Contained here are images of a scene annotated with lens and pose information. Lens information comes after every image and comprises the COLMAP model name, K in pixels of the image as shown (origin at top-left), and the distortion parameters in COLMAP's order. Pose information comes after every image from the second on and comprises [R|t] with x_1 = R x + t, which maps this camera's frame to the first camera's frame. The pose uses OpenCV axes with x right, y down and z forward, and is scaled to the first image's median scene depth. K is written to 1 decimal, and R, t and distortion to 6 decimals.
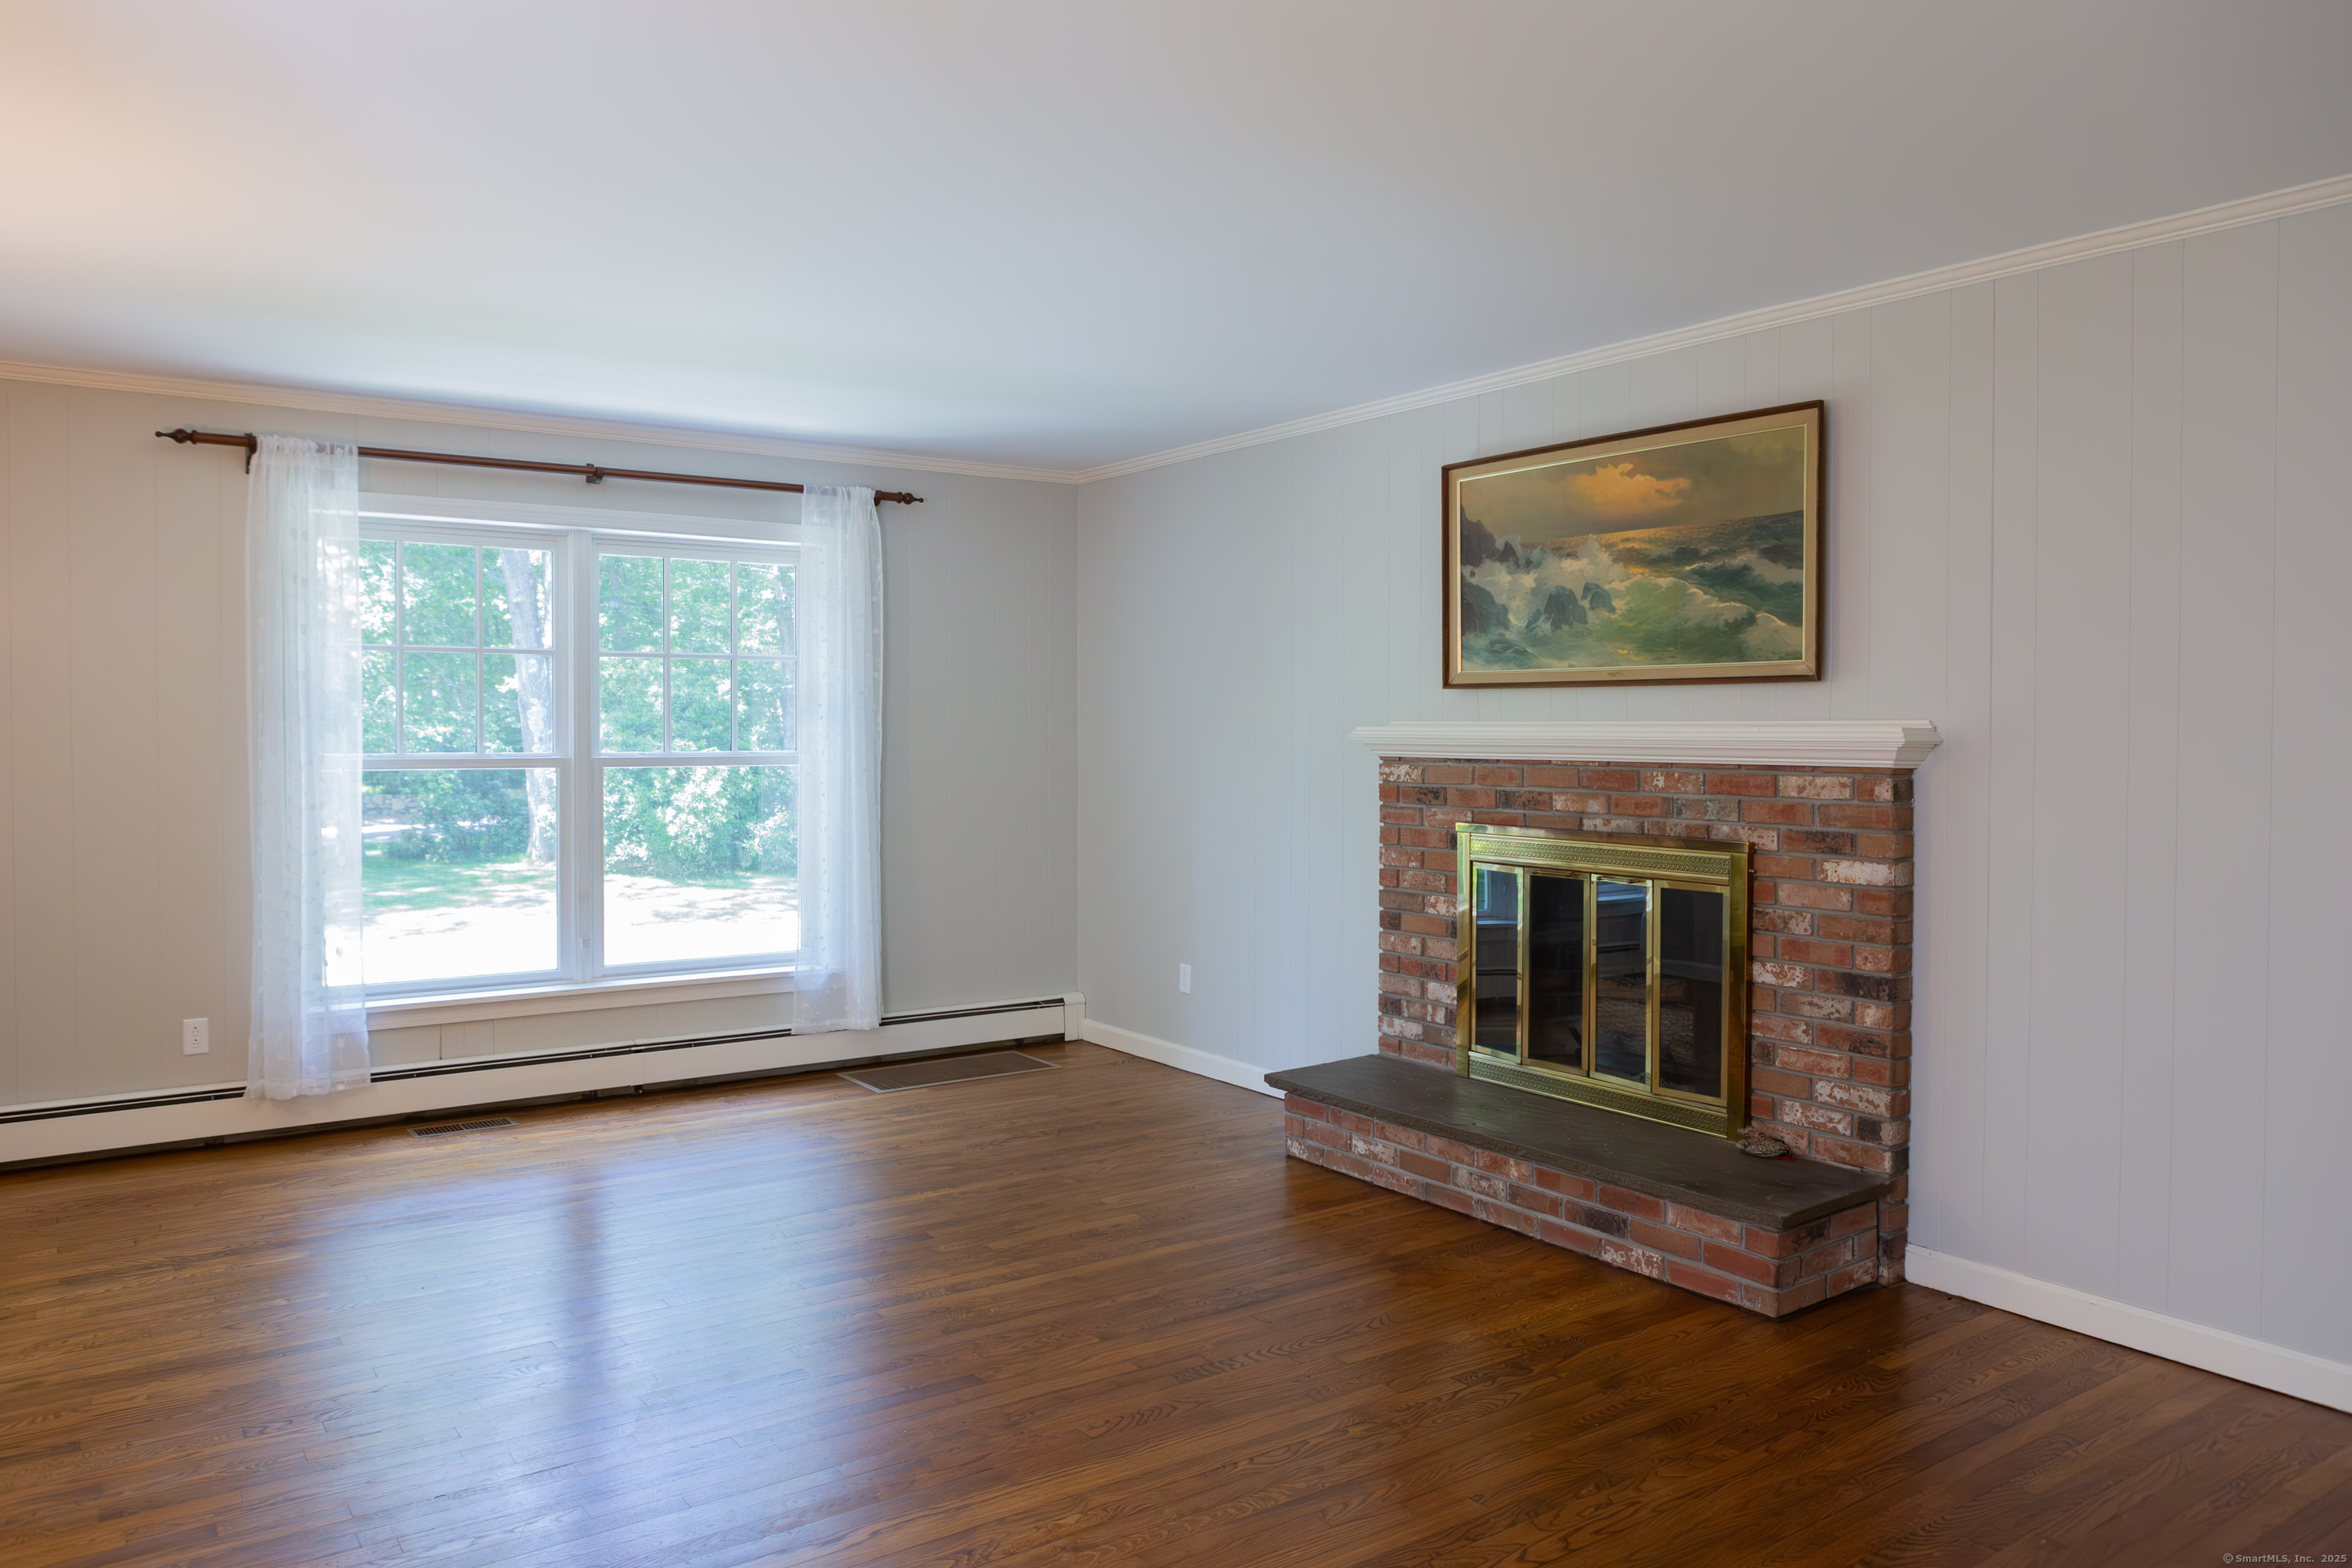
lens RADIAL K [[1581.9, 0, 1192.8], [0, 1581.9, 771.7], [0, 0, 1]] dist [-0.039374, 0.033451]
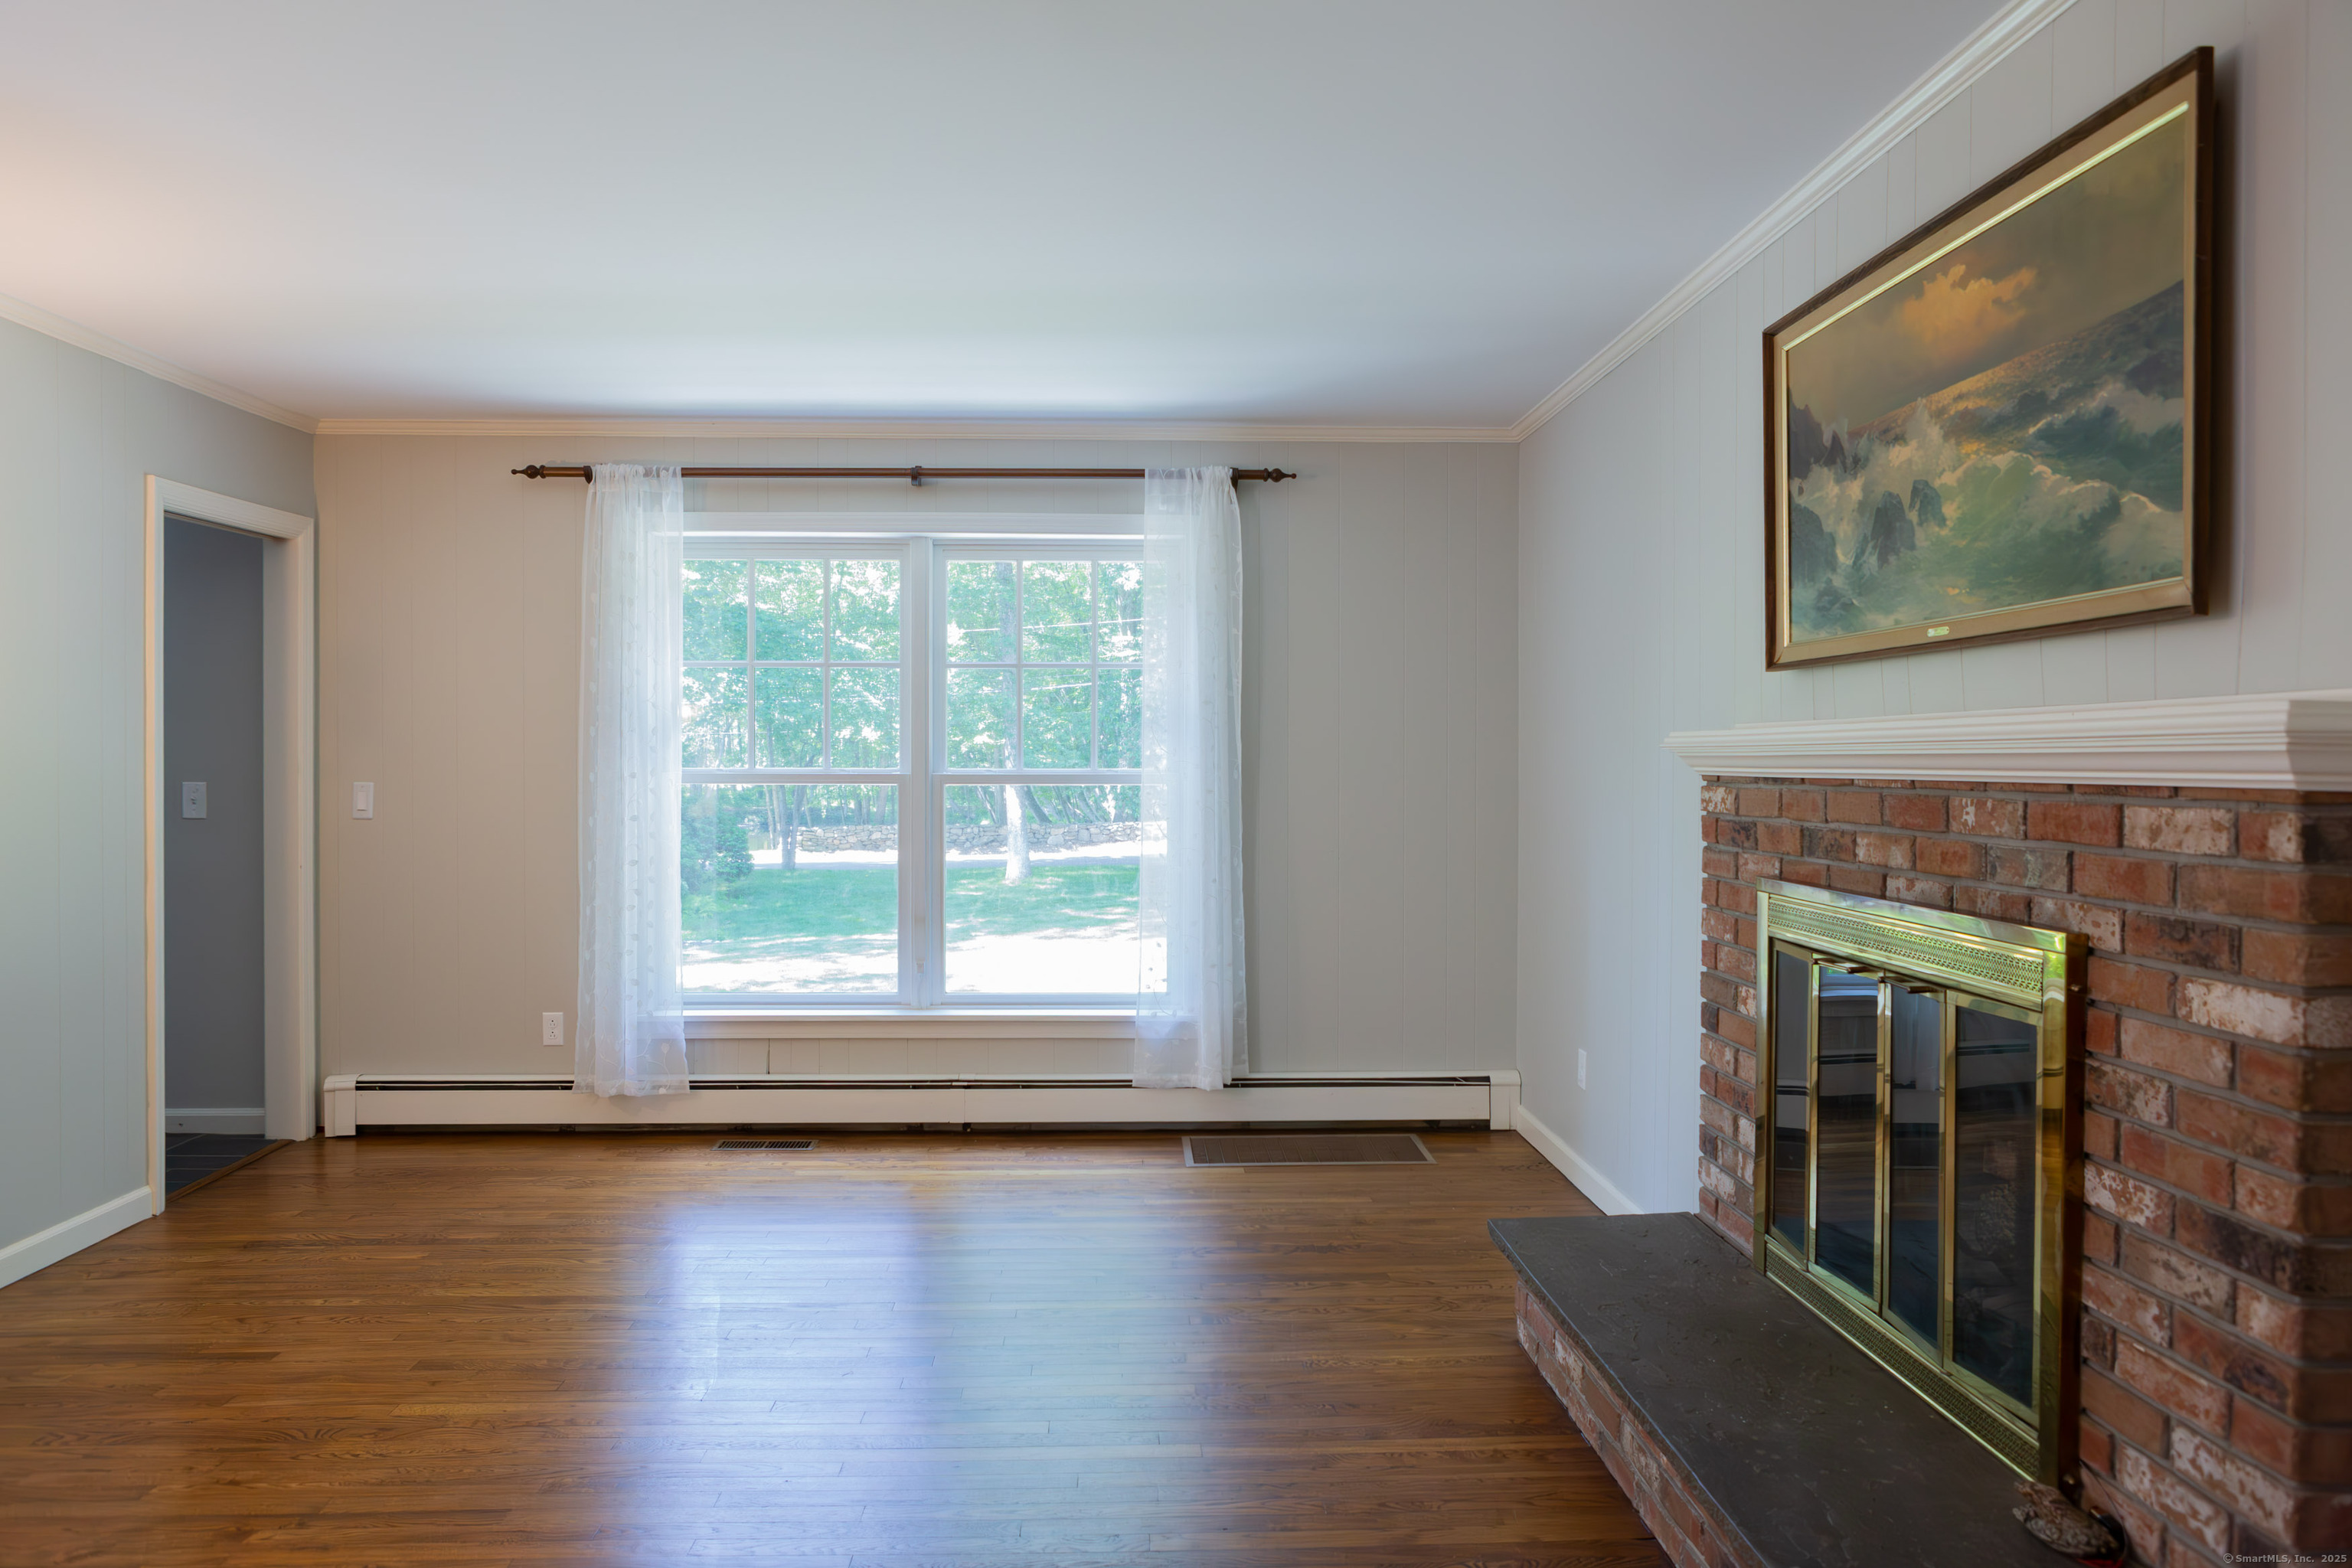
lens RADIAL K [[1581.9, 0, 1190.6], [0, 1581.9, 790.1], [0, 0, 1]] dist [-0.039374, 0.033451]
pose [[0.839013, 0.009865, -0.544022, 0.322495], [-0.014736, 0.999881, -0.004594, 0.003425], [0.543912, 0.011871, 0.839059, 0.334338]]
